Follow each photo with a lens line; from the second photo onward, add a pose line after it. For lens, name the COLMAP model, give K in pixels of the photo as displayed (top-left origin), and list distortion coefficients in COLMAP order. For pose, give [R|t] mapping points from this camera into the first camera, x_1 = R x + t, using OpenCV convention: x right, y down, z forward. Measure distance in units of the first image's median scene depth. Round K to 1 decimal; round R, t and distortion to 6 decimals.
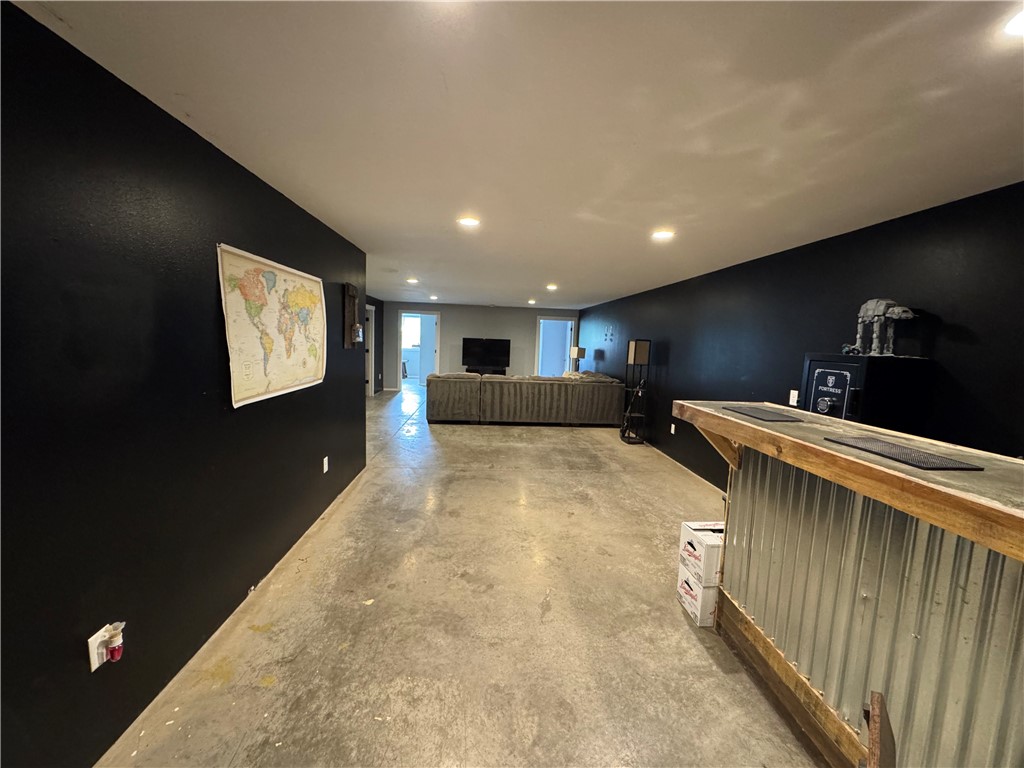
lens RADIAL K [[407.2, 0, 512.5], [0, 407.2, 383.0], [0, 0, 1]] dist [-0.002787, 0.000461]
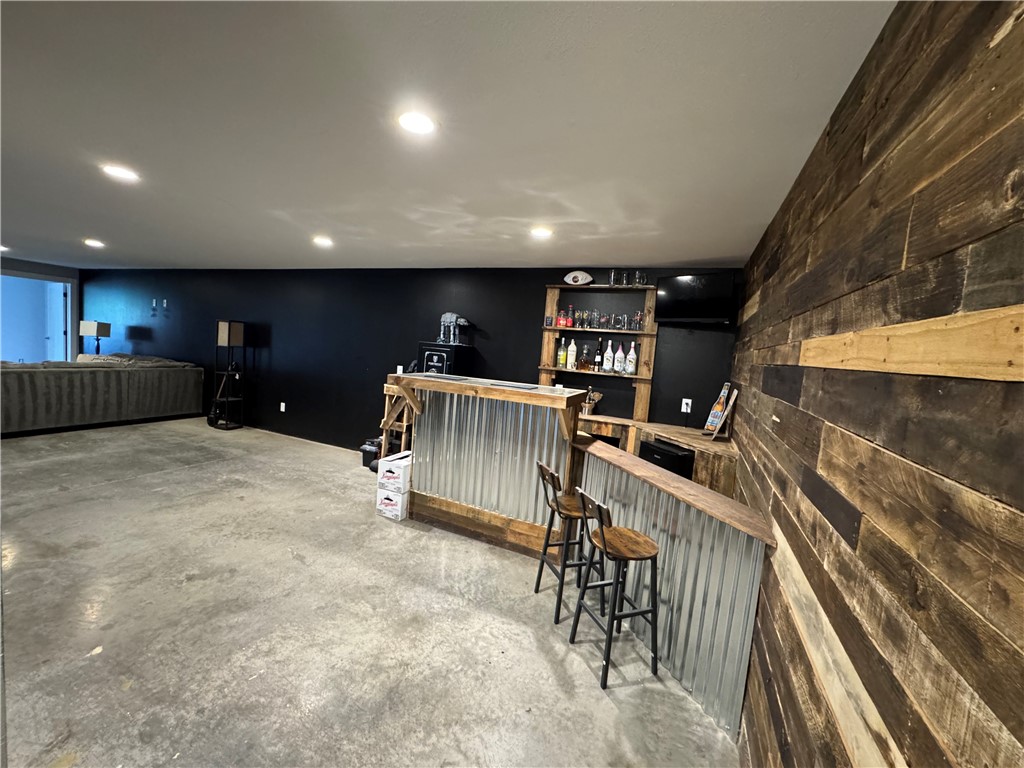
lens RADIAL K [[407.2, 0, 506.7], [0, 407.2, 384.1], [0, 0, 1]] dist [-0.002787, 0.000461]
pose [[0.475151, -0.077680, 0.876469, -0.480971], [0.032245, 0.996964, 0.070879, -0.009394], [-0.879313, -0.005416, 0.476213, -0.062489]]
